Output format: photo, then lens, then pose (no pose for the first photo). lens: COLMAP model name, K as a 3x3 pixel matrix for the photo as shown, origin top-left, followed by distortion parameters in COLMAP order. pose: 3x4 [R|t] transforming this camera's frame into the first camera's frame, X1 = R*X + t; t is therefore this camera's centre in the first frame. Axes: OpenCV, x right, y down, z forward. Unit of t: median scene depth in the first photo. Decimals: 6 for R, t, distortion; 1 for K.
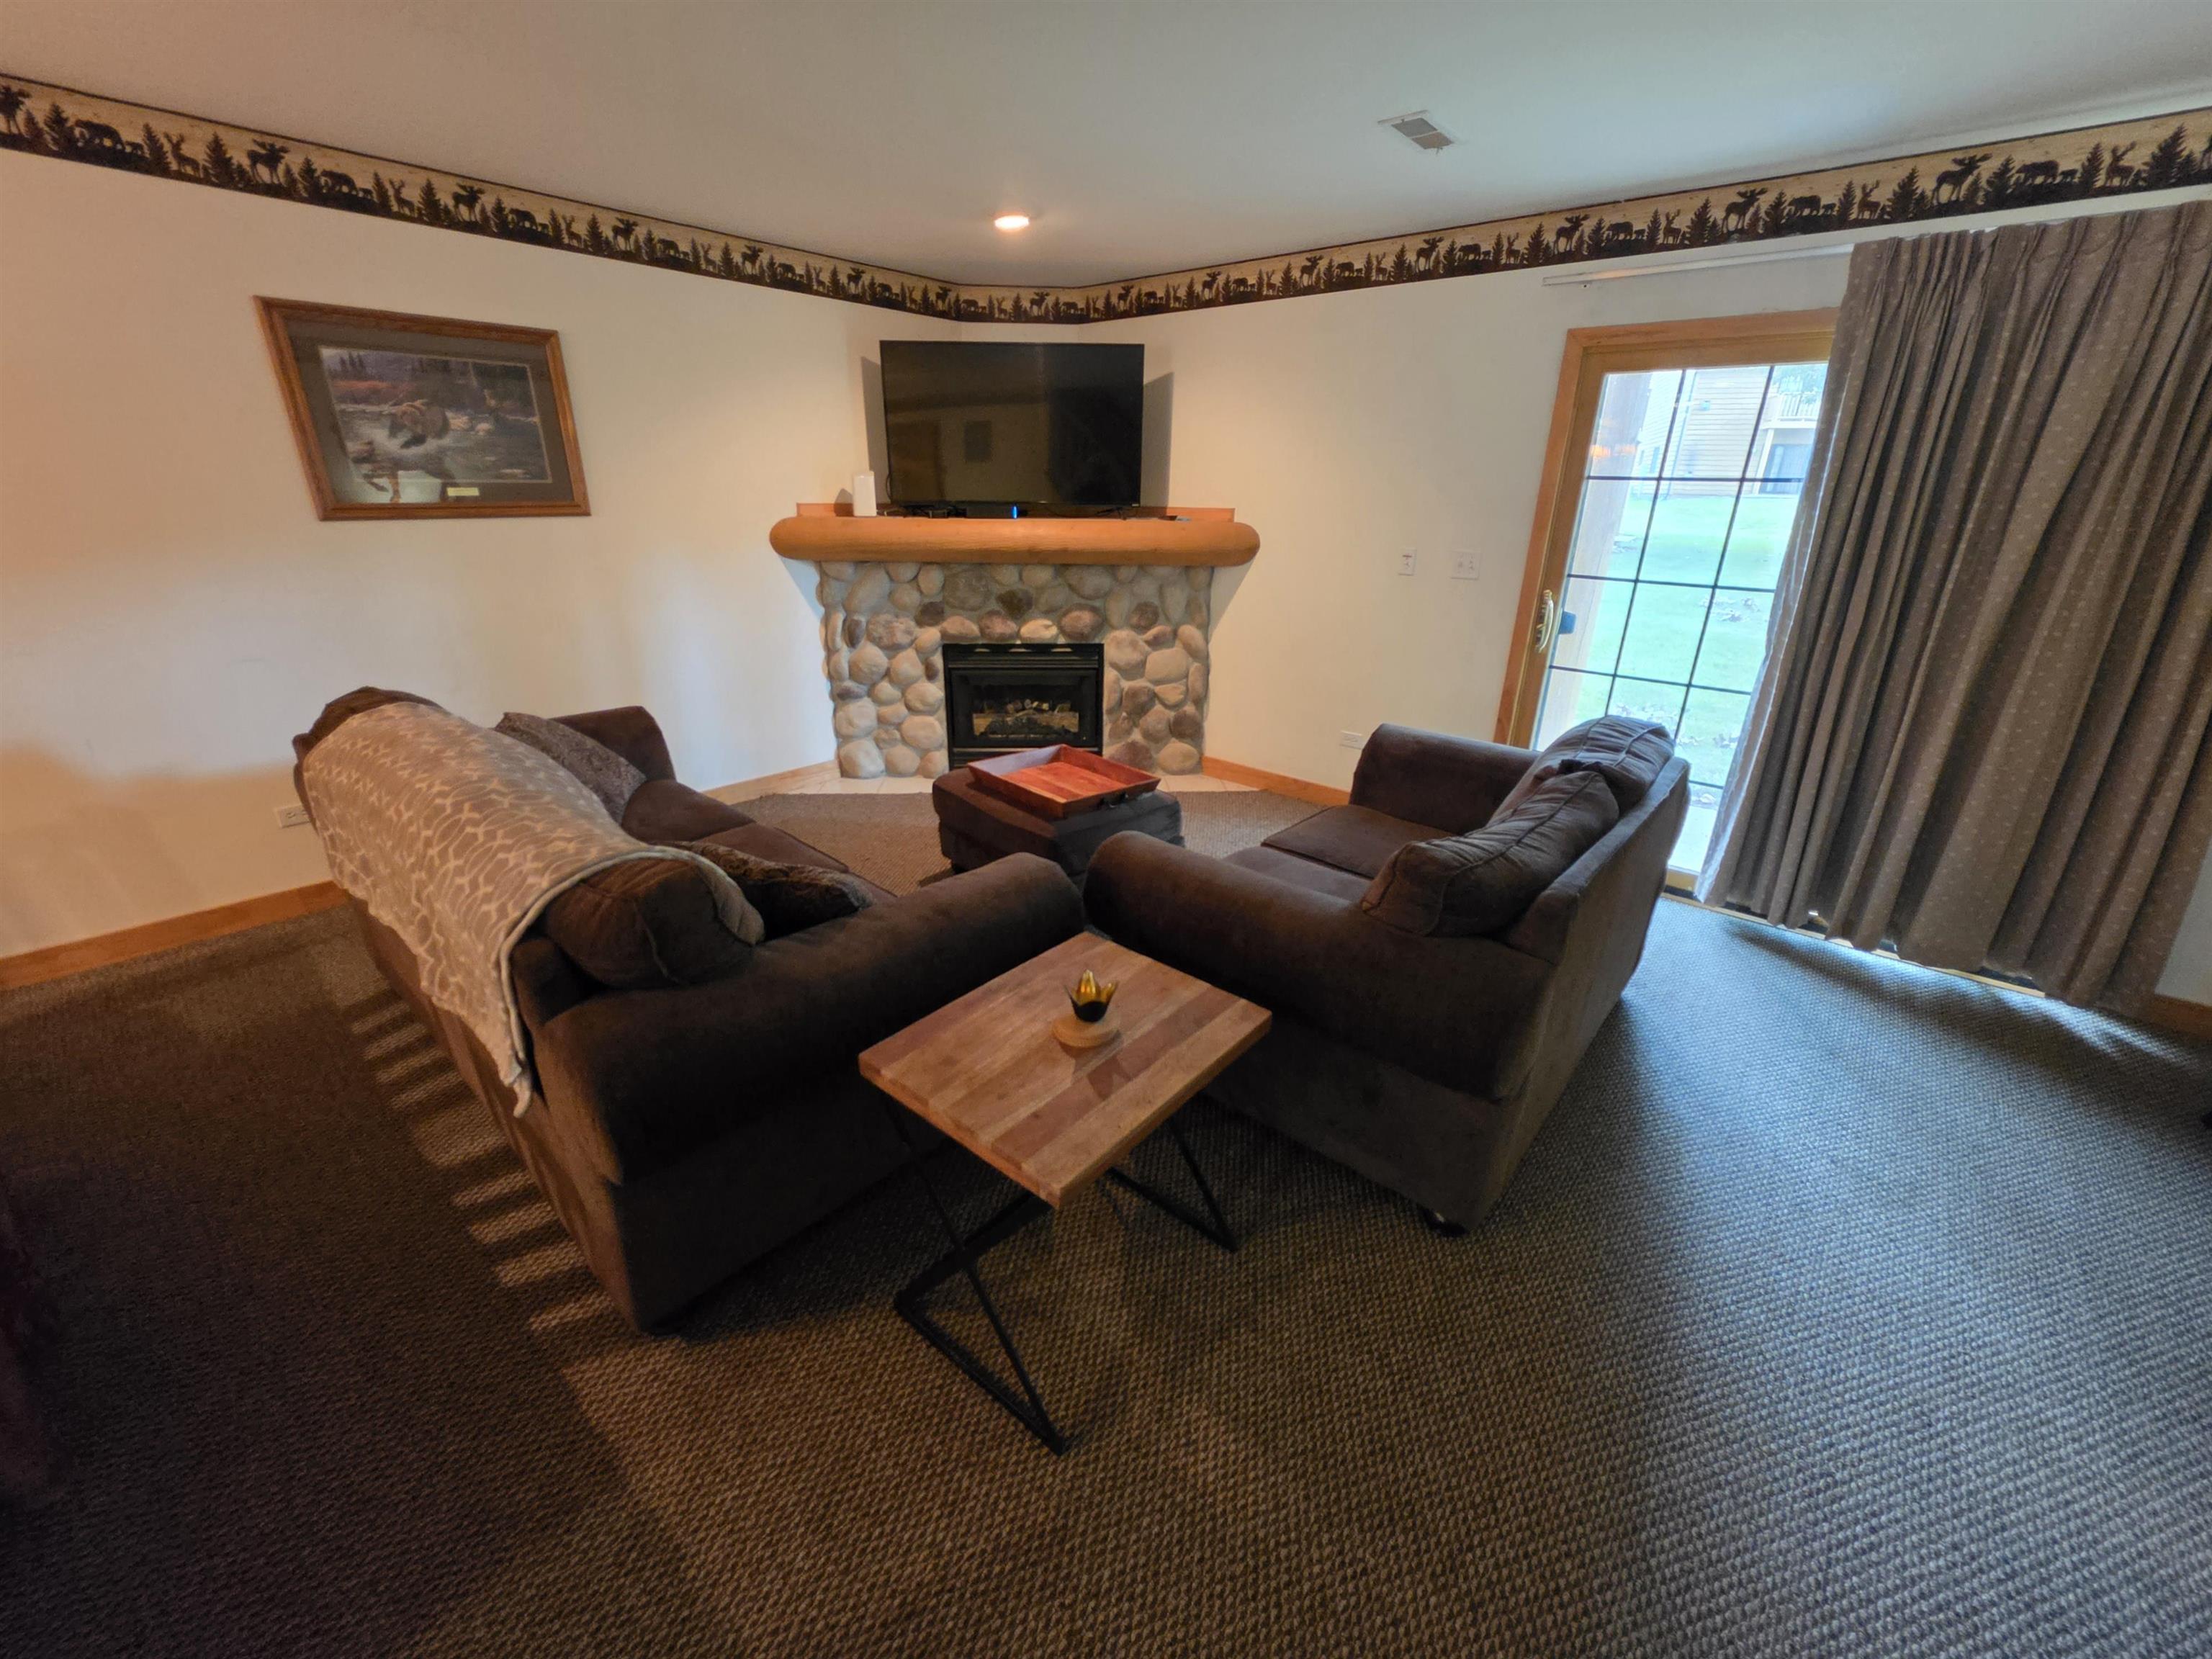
lens RADIAL K [[886.6, 0, 1106.0], [0, 886.6, 829.5], [0, 0, 1]] dist [-0.002016, -0.000784]
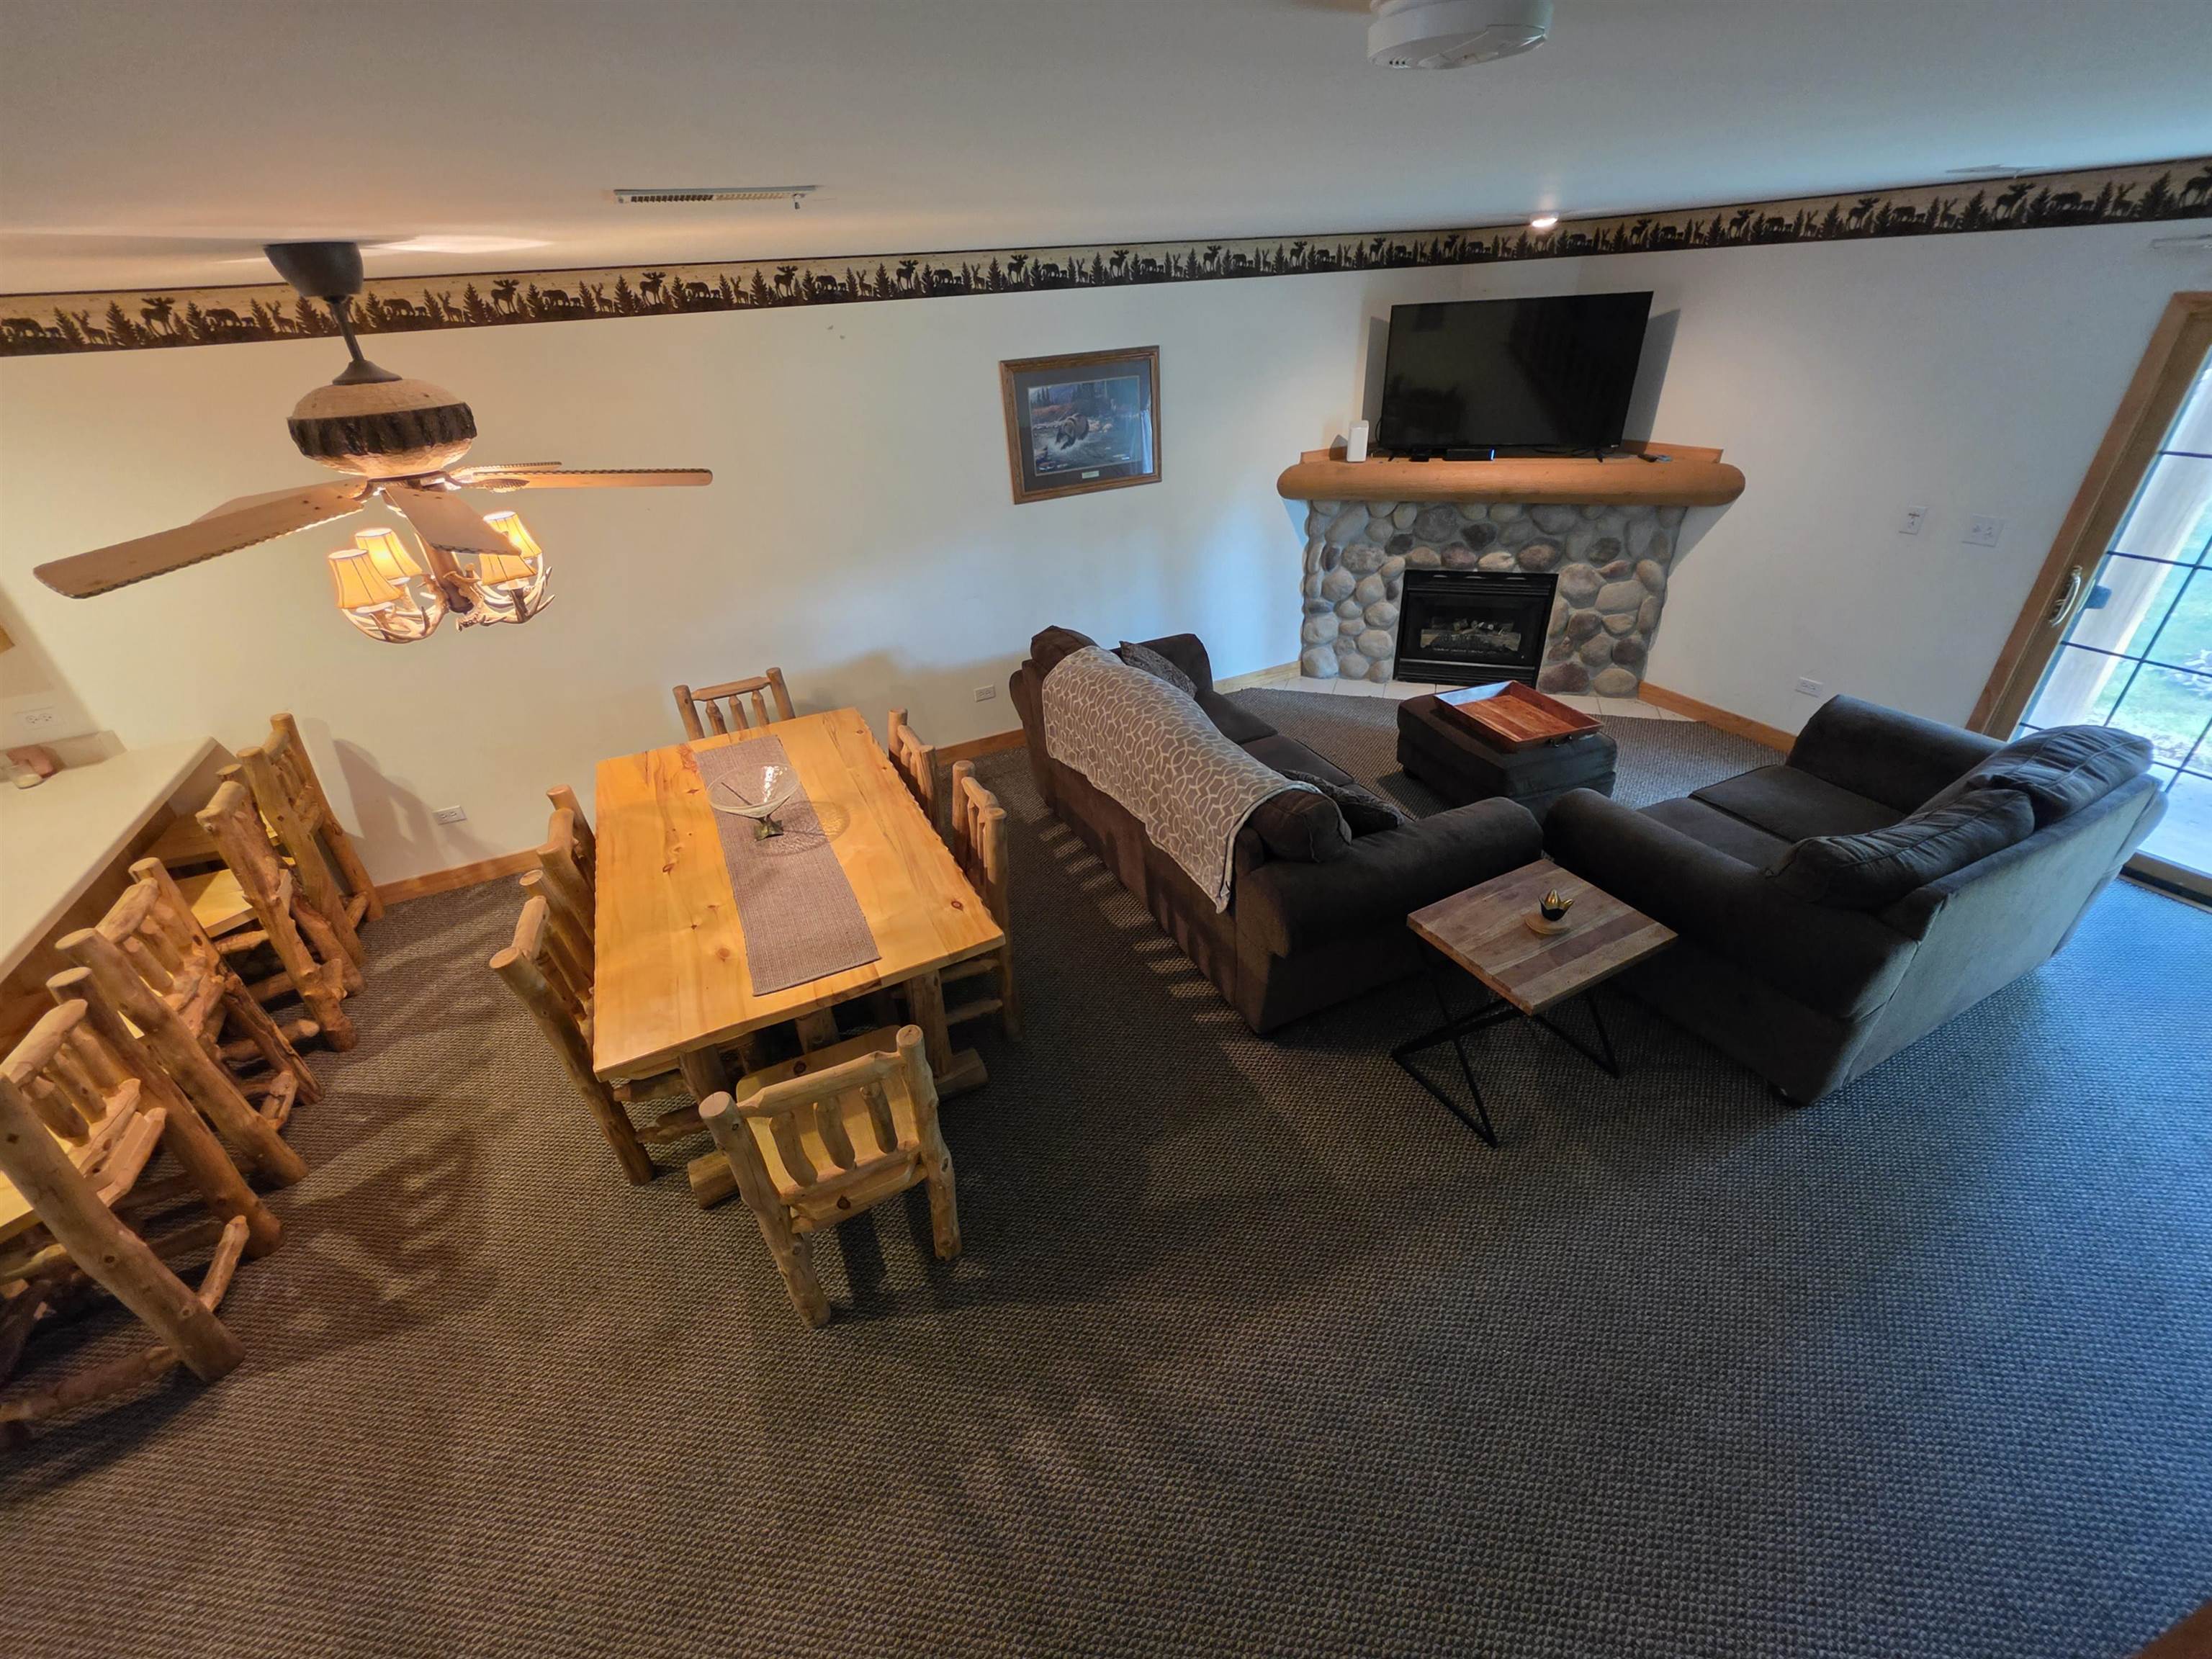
lens RADIAL K [[886.6, 0, 1106.0], [0, 886.6, 829.5], [0, 0, 1]] dist [-0.002016, -0.000784]
pose [[0.916229, 0.143005, -0.374264, -0.062304], [-0.075657, 0.979080, 0.188889, -0.067369], [0.393446, -0.144750, 0.907881, -0.273887]]
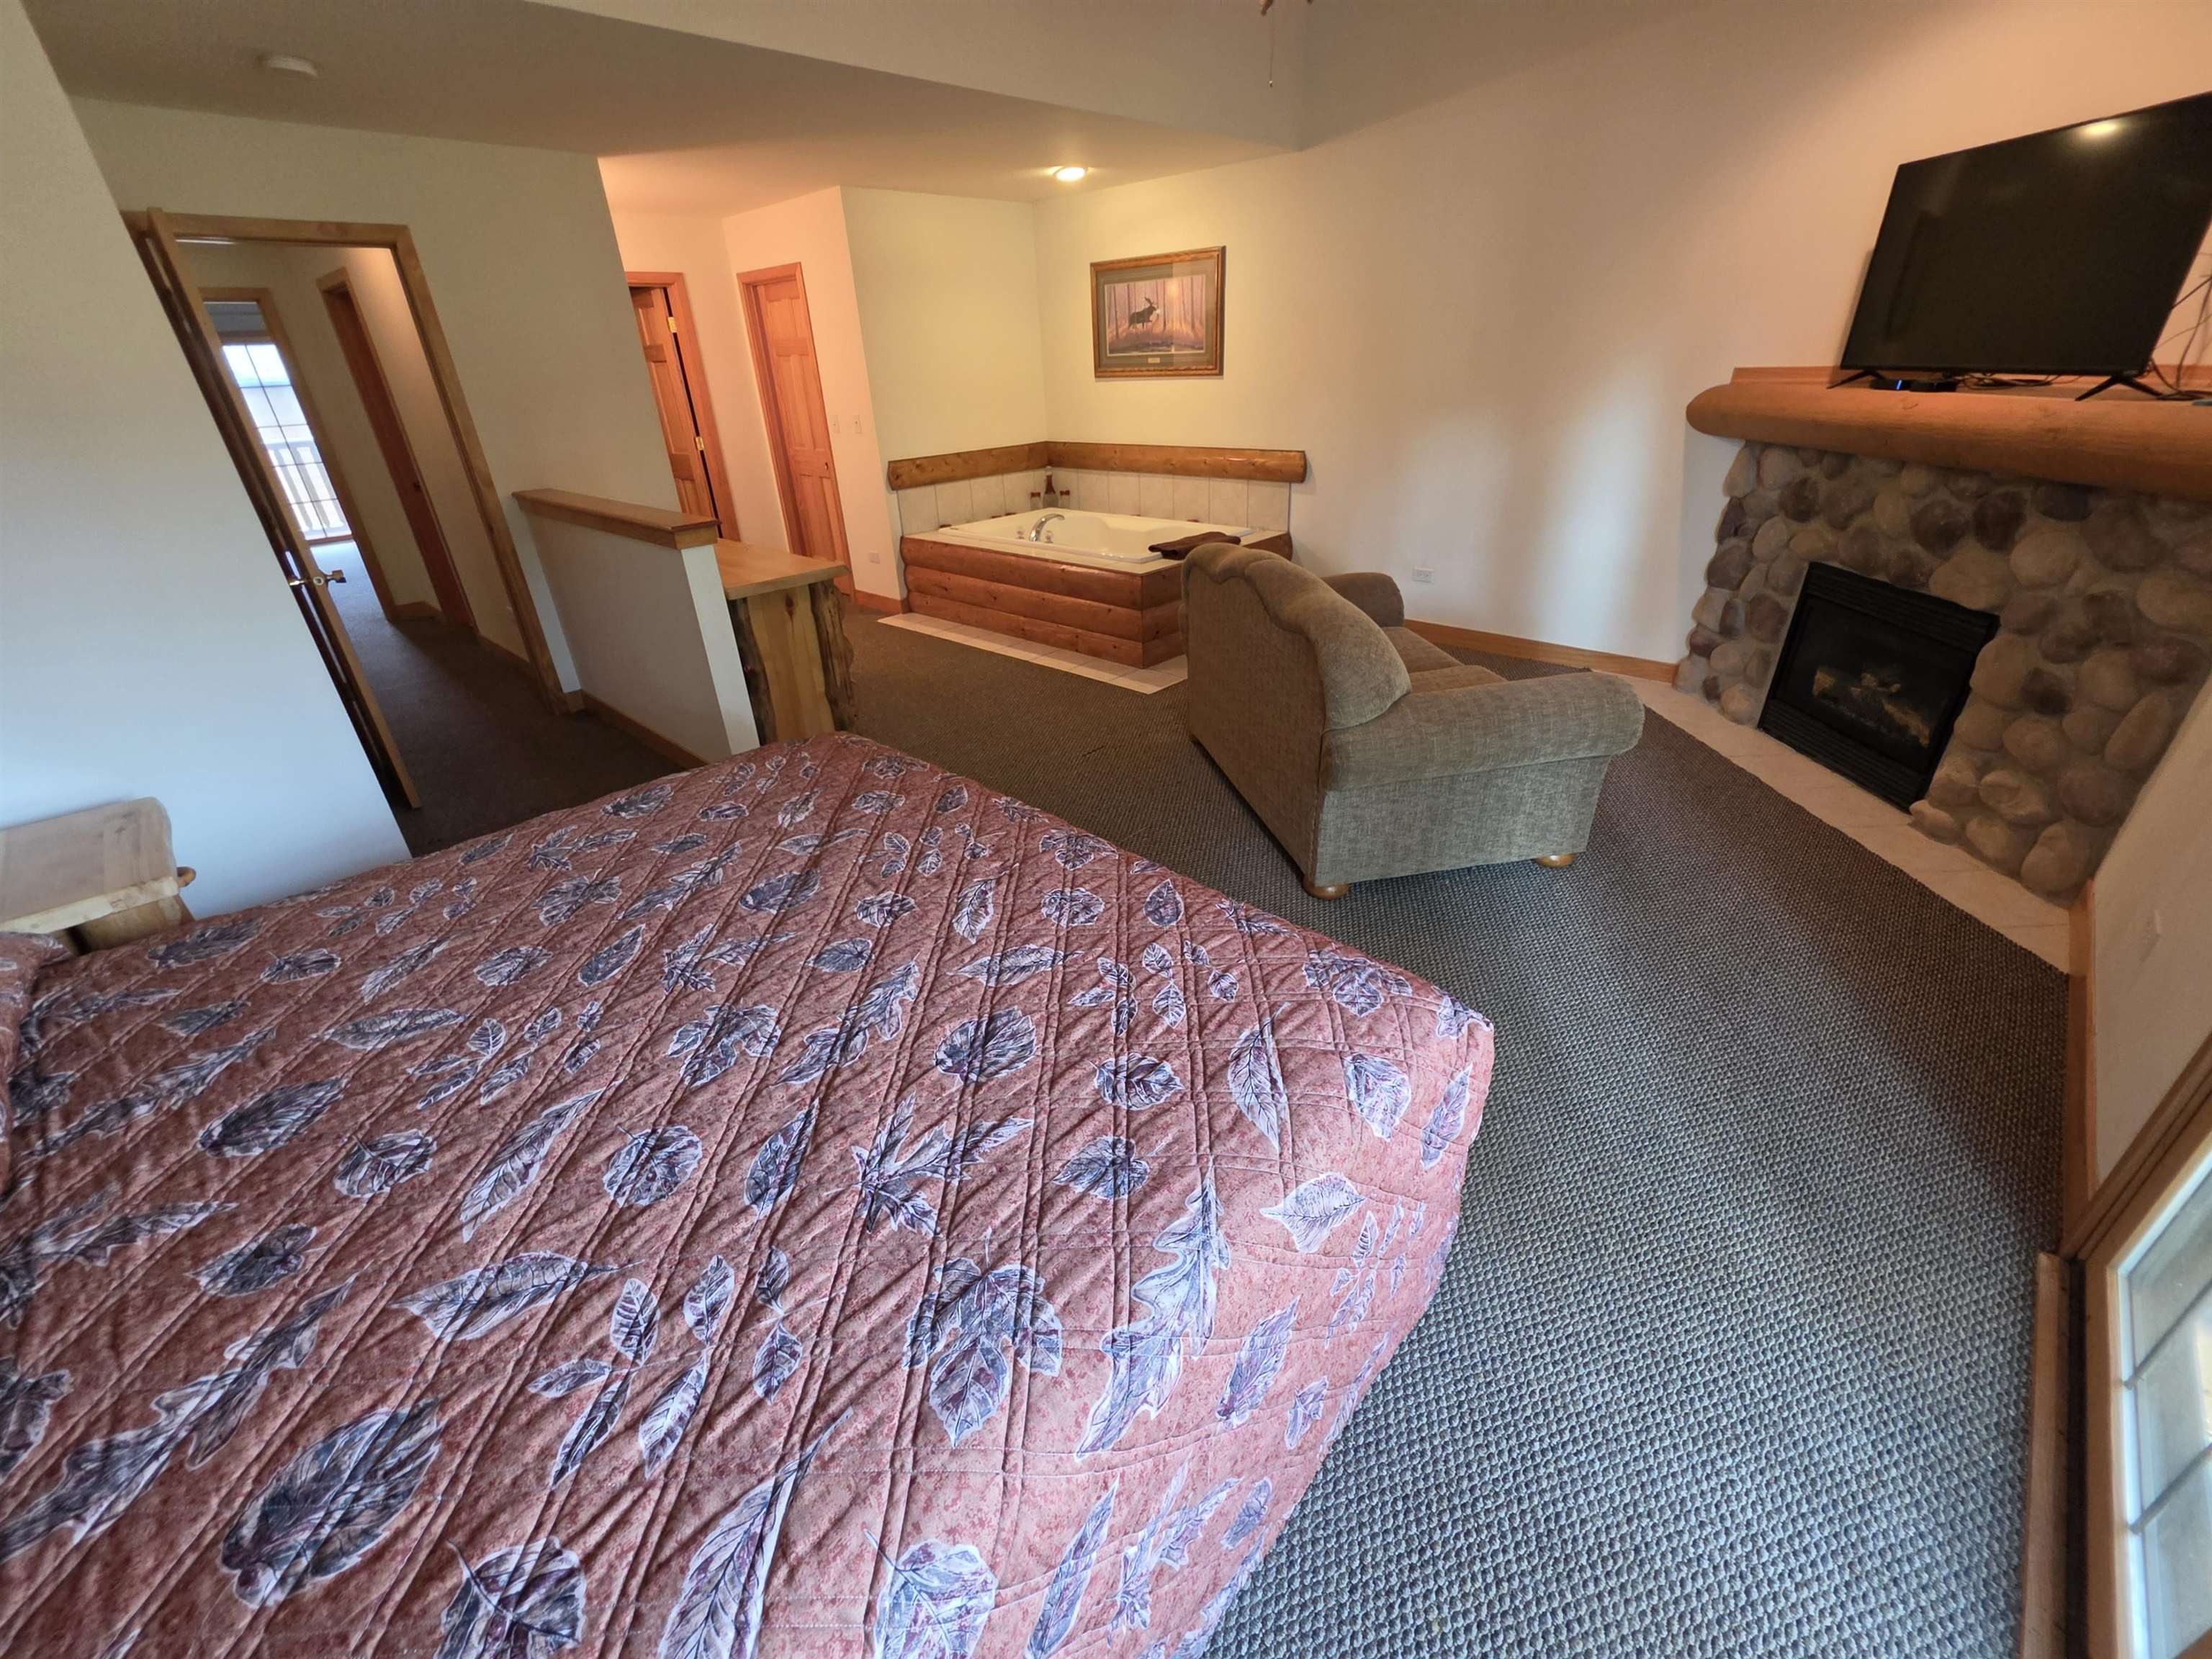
lens RADIAL K [[886.6, 0, 1106.0], [0, 886.6, 829.5], [0, 0, 1]] dist [-0.002016, -0.000784]
pose [[-0.056929, 0.457333, -0.887471, 0.669232], [-0.336818, 0.828002, 0.448293, -0.160052], [0.939847, 0.324437, 0.106901, 0.427390]]
